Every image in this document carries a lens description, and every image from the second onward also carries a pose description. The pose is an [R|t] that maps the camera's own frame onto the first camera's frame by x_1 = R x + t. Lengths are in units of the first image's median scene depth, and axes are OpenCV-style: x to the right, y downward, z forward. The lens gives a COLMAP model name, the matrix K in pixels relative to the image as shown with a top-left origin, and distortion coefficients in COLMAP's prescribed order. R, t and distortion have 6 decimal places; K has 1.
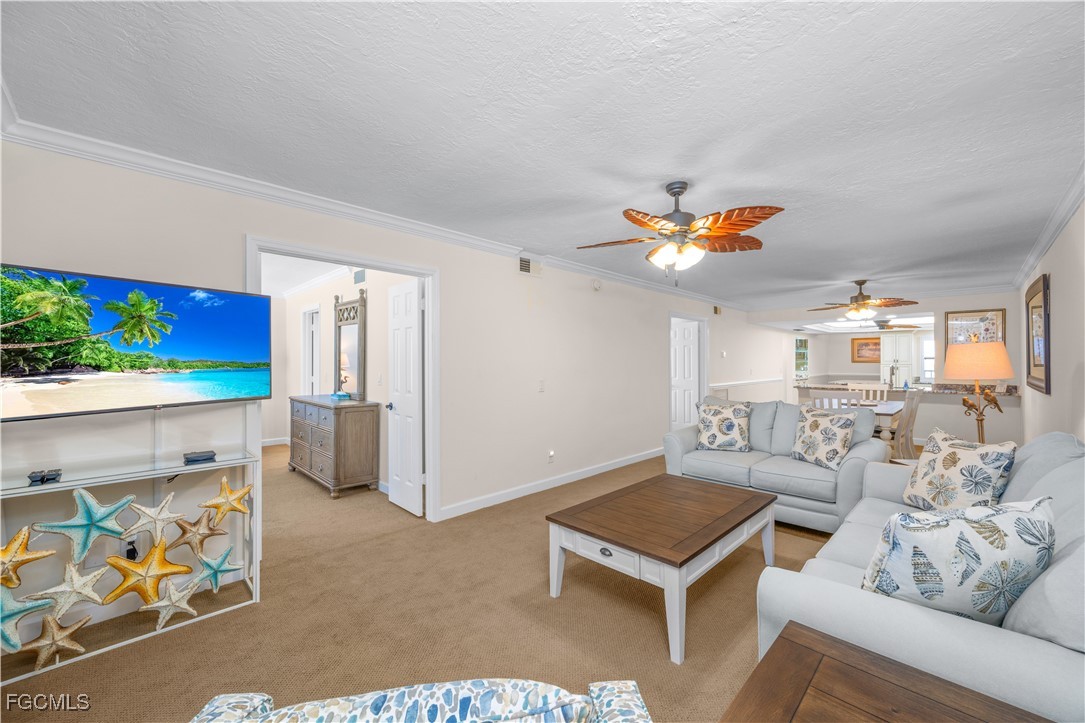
lens RADIAL K [[417.9, 0, 543.1], [0, 417.9, 363.3], [0, 0, 1]] dist [0.001806, -0.000206]
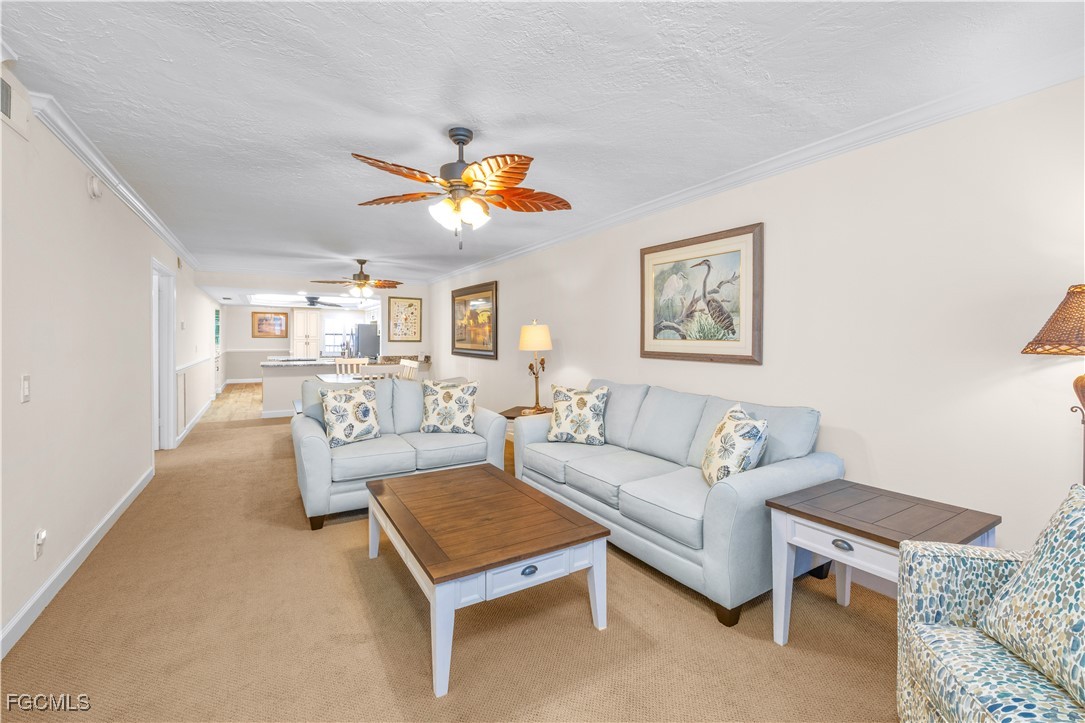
lens RADIAL K [[463.2, 0, 547.9], [0, 463.2, 339.2], [0, 0, 1]] dist [0.000019, 0.000147]
pose [[0.244210, 0.002283, 0.969720, -0.389843], [-0.003150, 0.999994, -0.001561, 0.001950], [-0.969717, -0.002673, 0.244216, 0.407888]]
